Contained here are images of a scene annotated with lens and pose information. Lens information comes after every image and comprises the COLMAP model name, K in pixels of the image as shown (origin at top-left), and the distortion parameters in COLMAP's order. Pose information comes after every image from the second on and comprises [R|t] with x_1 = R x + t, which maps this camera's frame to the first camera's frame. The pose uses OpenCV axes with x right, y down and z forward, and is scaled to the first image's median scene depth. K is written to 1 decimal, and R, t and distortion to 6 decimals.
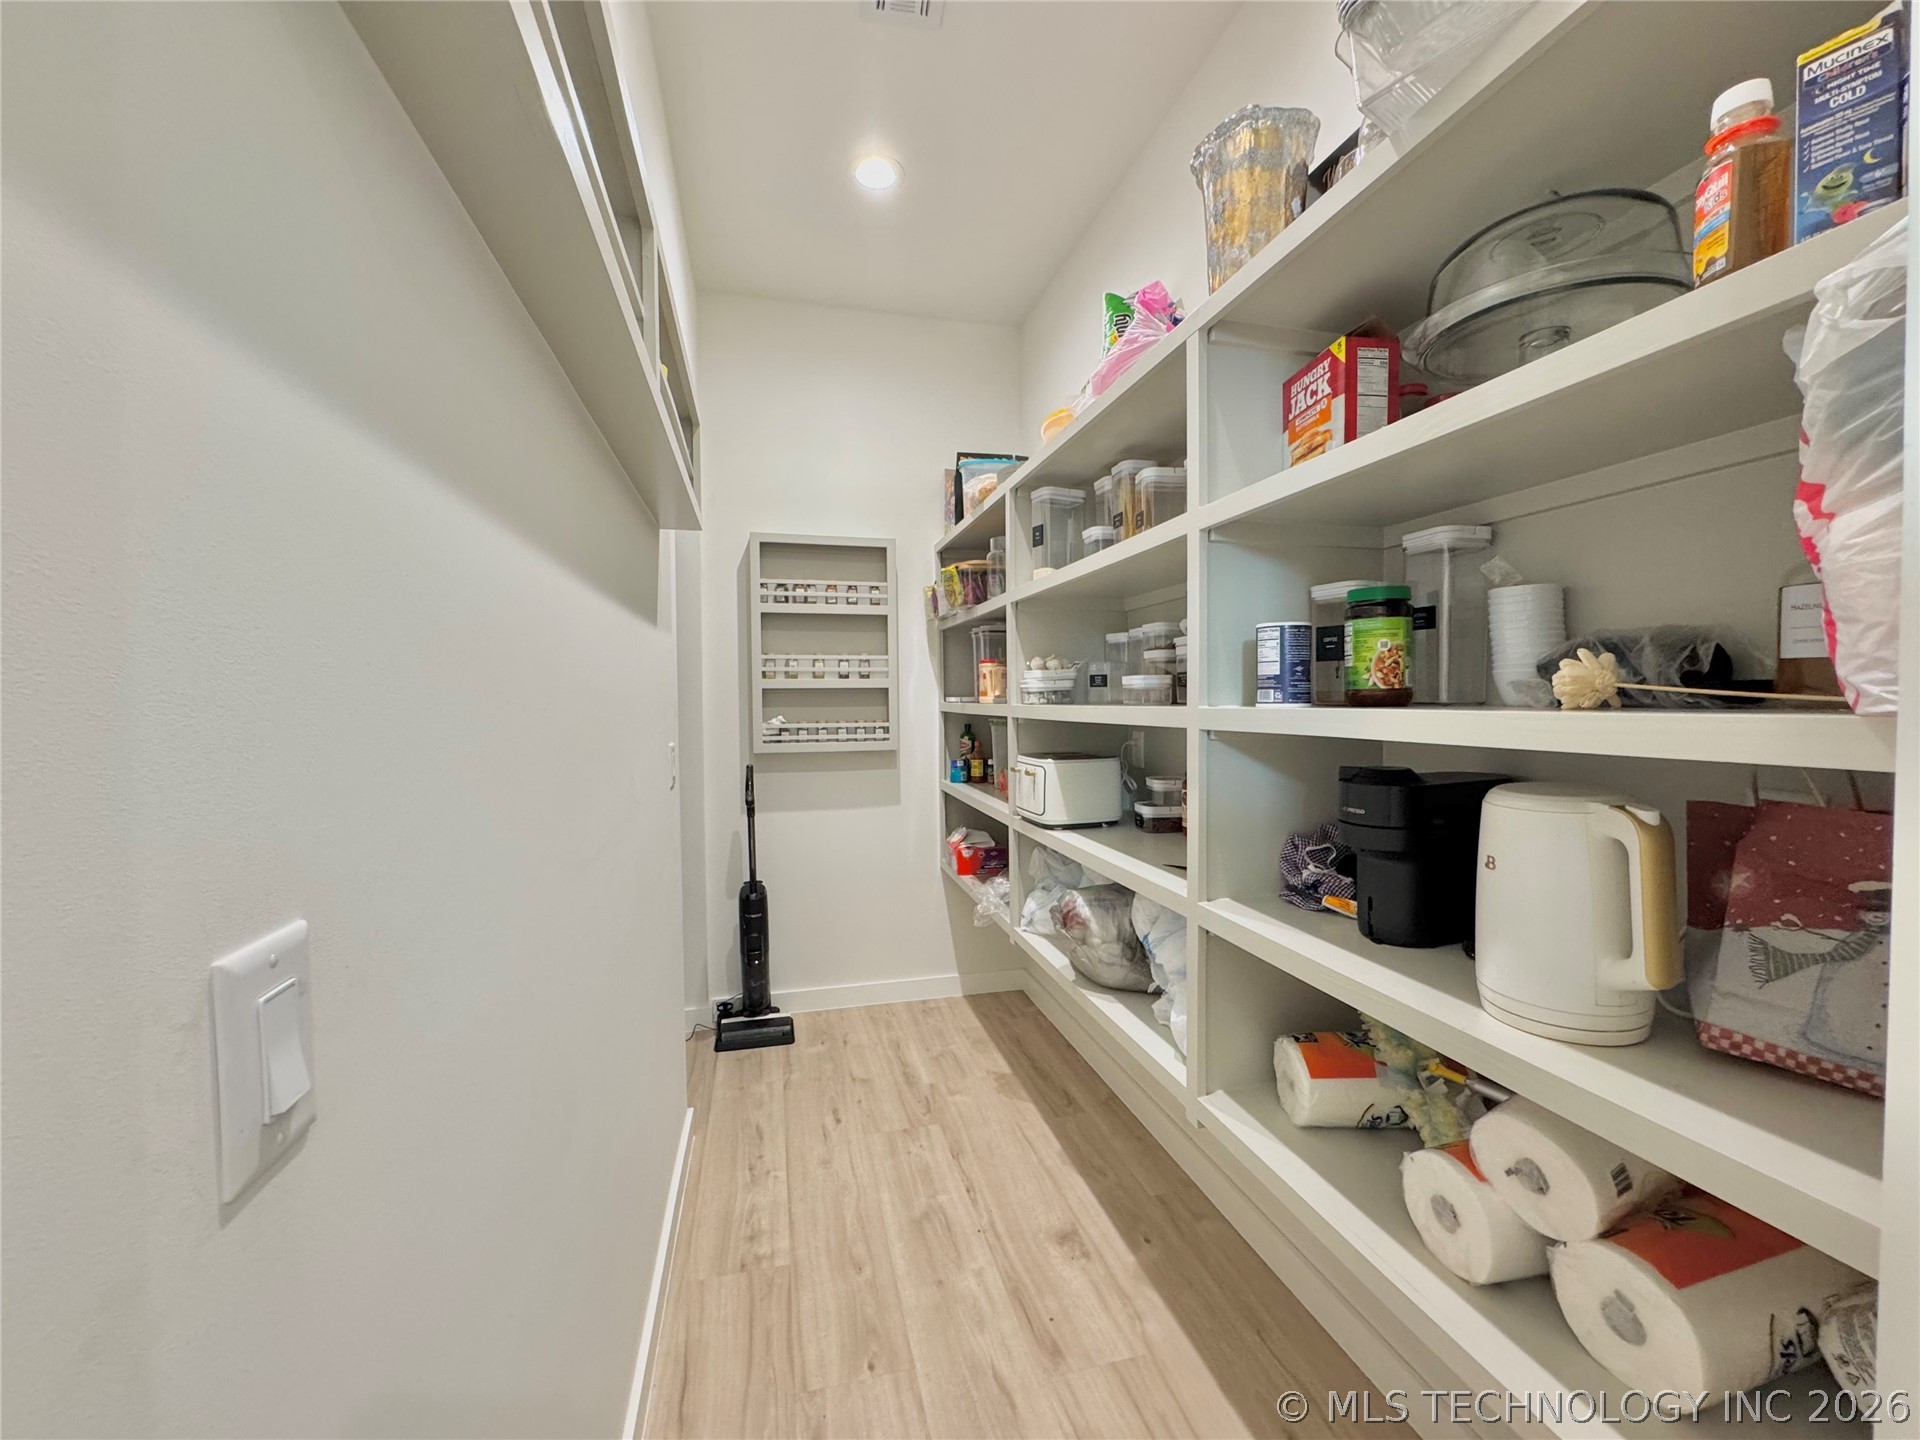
lens RADIAL K [[768.6, 0, 960.0], [0, 768.6, 720.0], [0, 0, 1]] dist [-0.002284, -0.000005]
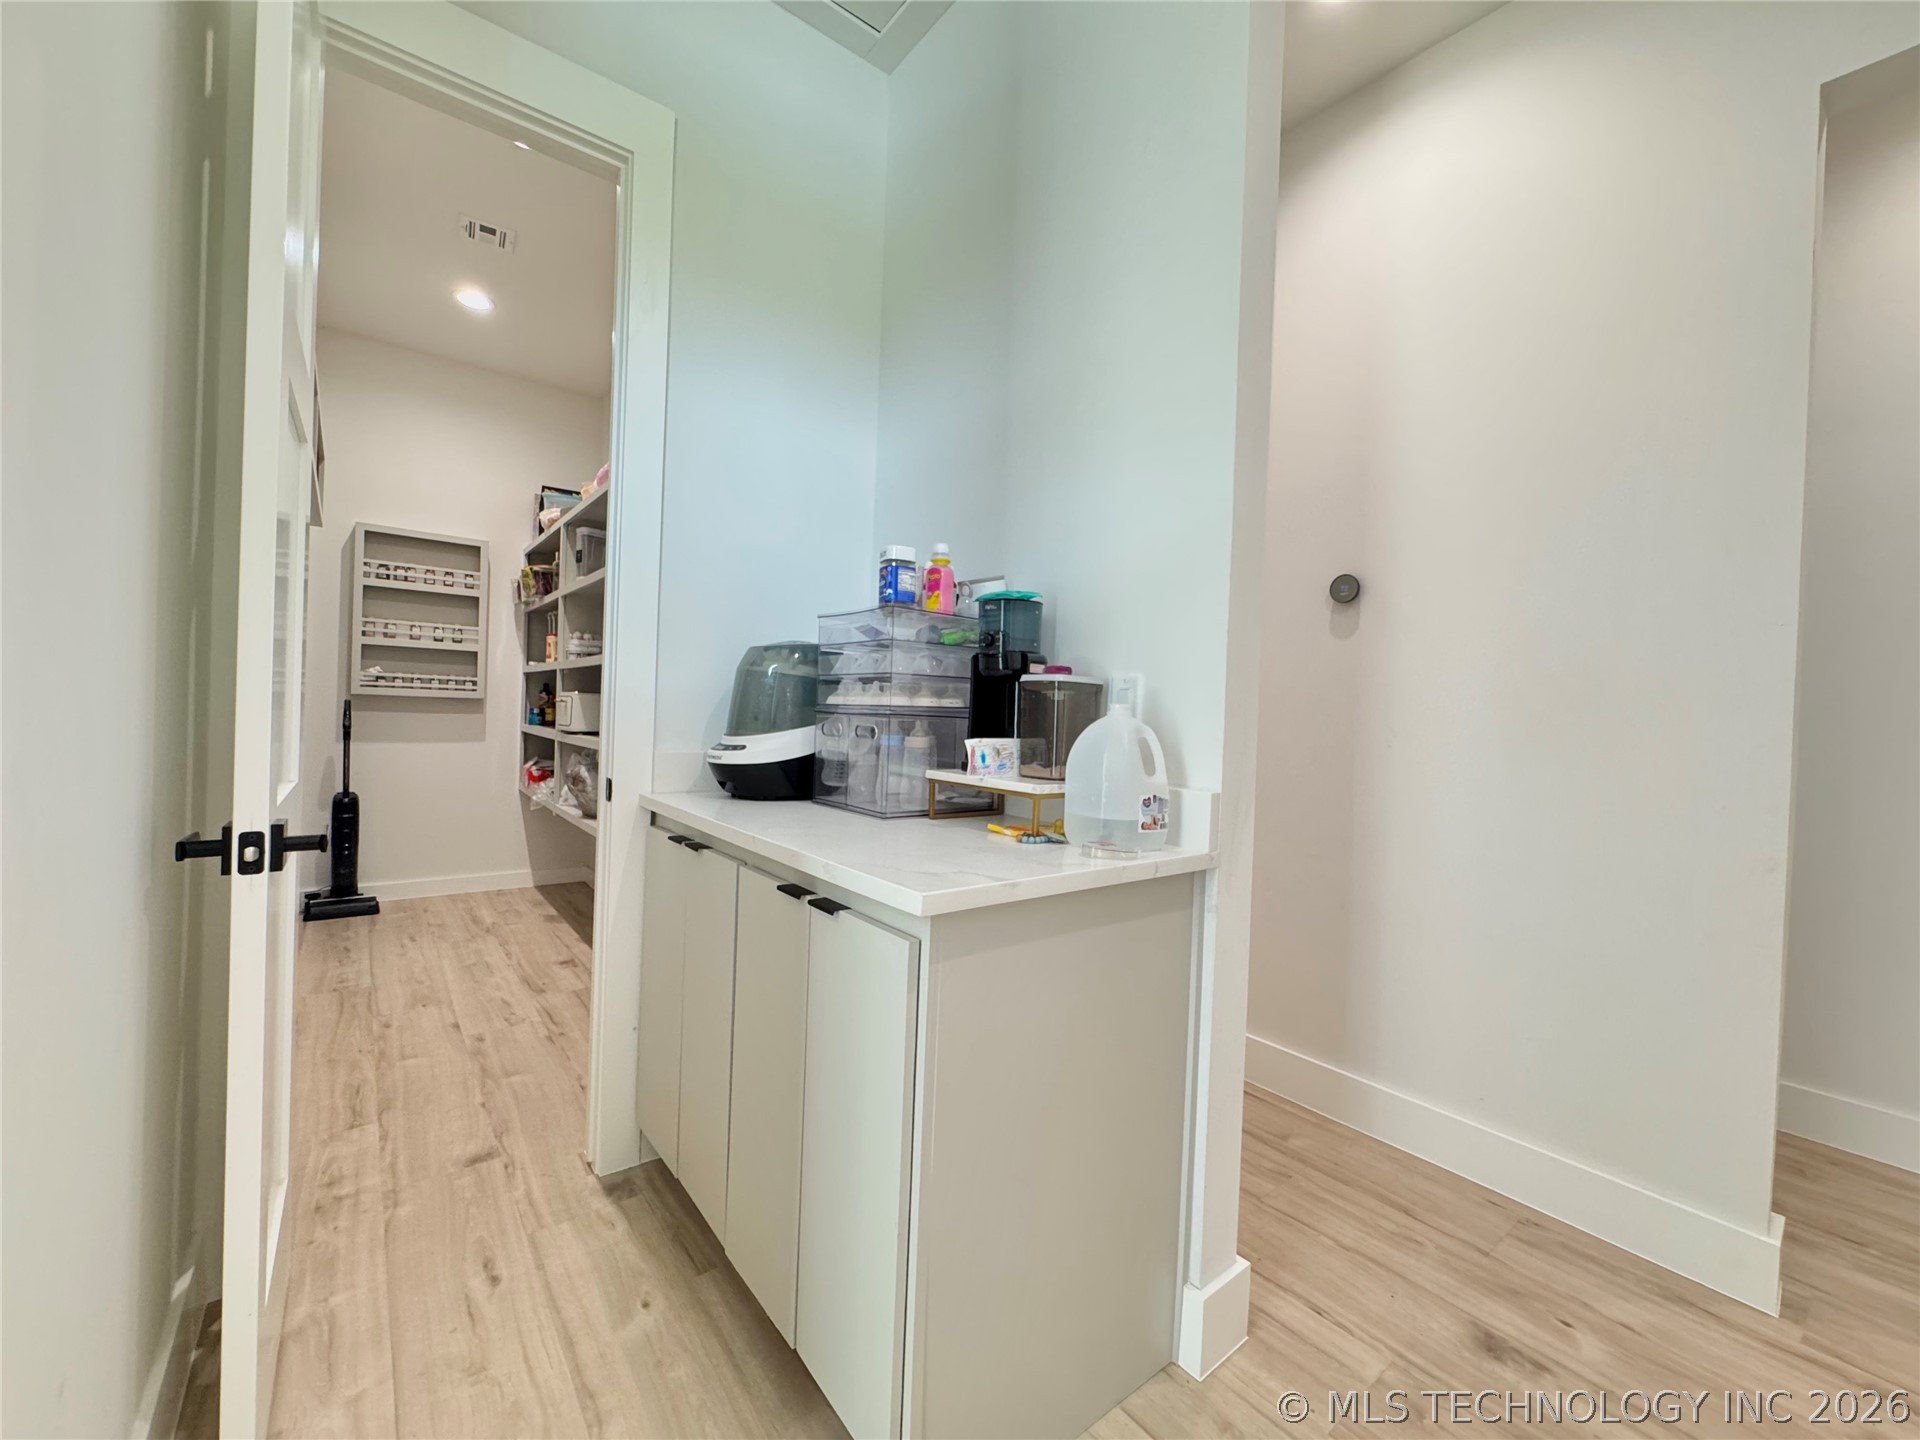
lens RADIAL K [[768.6, 0, 960.0], [0, 768.6, 720.0], [0, 0, 1]] dist [-0.002284, -0.000005]
pose [[0.911149, 0.037298, 0.410385, 0.132986], [-0.031394, 0.999284, -0.021118, 0.082417], [-0.410879, 0.006358, 0.911668, -0.583007]]
